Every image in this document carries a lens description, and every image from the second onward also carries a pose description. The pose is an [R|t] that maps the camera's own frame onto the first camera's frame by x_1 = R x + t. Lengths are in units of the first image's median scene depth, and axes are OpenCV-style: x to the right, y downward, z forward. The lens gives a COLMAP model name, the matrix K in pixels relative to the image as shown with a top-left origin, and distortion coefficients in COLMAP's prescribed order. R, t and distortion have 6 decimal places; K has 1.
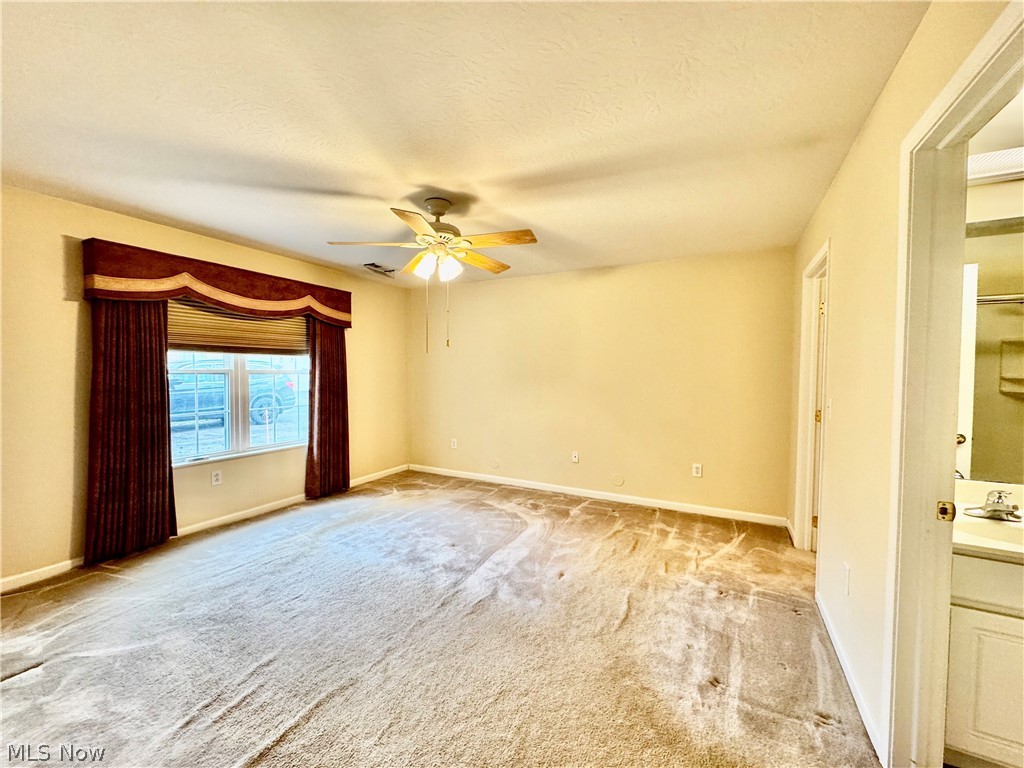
lens RADIAL K [[410.8, 0, 512.0], [0, 410.8, 384.0], [0, 0, 1]] dist [-0.001419, 0.000270]
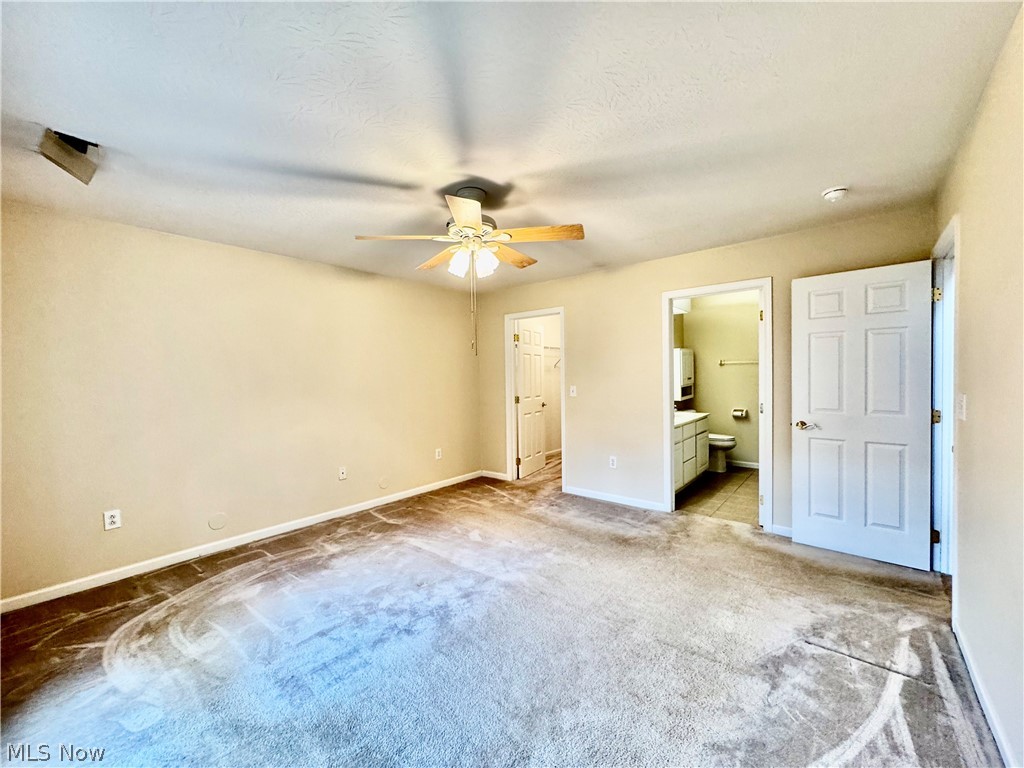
lens RADIAL K [[410.8, 0, 512.0], [0, 410.8, 384.0], [0, 0, 1]] dist [-0.001419, 0.000270]
pose [[0.207731, -0.030485, 0.977711, -0.728807], [0.050671, 0.998508, 0.020367, -0.018980], [-0.976873, 0.045311, 0.208966, 0.501730]]
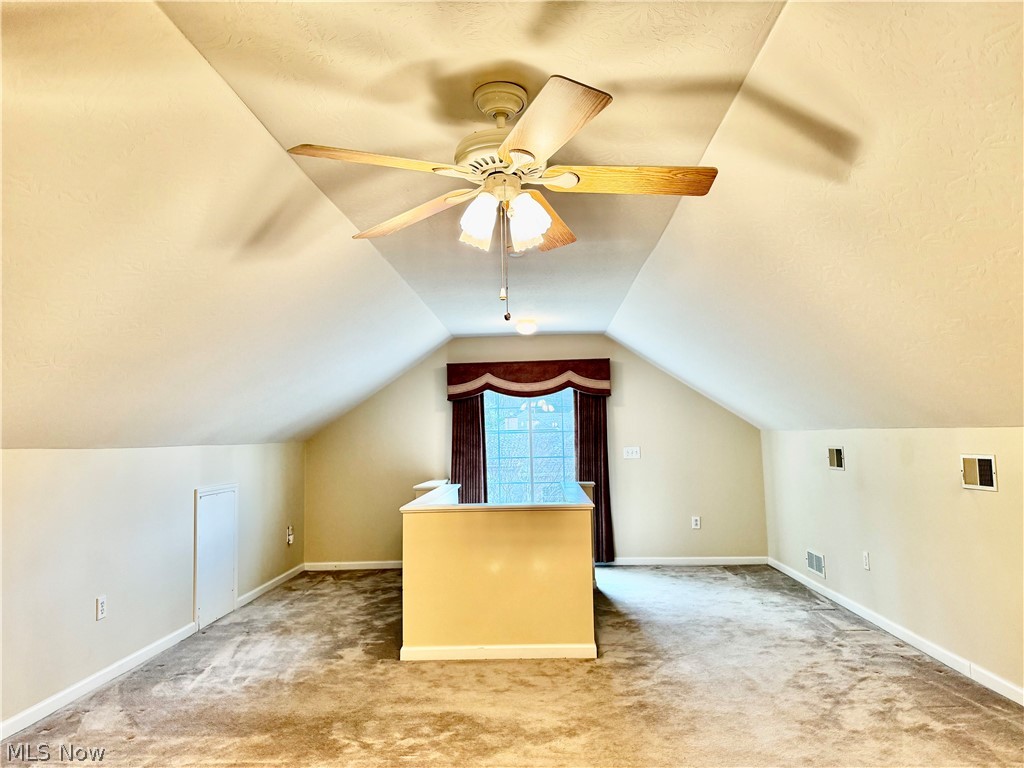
lens RADIAL K [[705.4, 0, 518.9], [0, 705.4, 387.6], [0, 0, 1]] dist [0.199807, -0.414542]
pose [[0.514360, -0.100134, -0.851708, 1.700716], [0.003571, 0.993401, -0.114636, 0.086412], [0.857567, 0.055923, 0.511323, -0.236625]]
